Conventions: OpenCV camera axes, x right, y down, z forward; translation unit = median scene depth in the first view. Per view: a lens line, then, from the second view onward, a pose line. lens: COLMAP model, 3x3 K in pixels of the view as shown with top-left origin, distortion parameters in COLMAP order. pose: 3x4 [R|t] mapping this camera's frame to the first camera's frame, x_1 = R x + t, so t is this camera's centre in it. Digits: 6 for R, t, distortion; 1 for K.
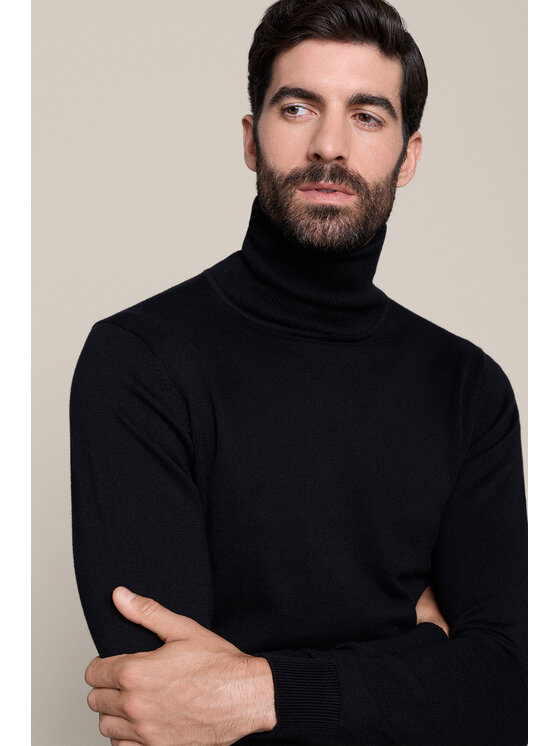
lens RADIAL K [[1261.9, 0, 280.0], [0, 1261.9, 373.0], [0, 0, 1]] dist [0.000356, -8.966497]
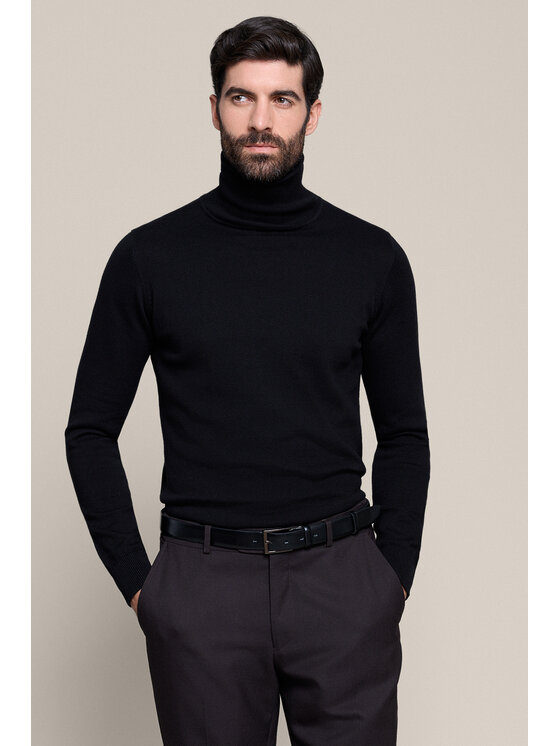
lens RADIAL K [[1460.3, 0, 280.0], [0, 1460.3, 373.0], [0, 0, 1]] dist [-0.603875, 0.060946]
pose [[0.998008, -0.062714, 0.006824, 0.030378], [0.062159, 0.996062, 0.063225, 0.042283], [-0.010762, -0.062675, 0.997976, -0.996599]]
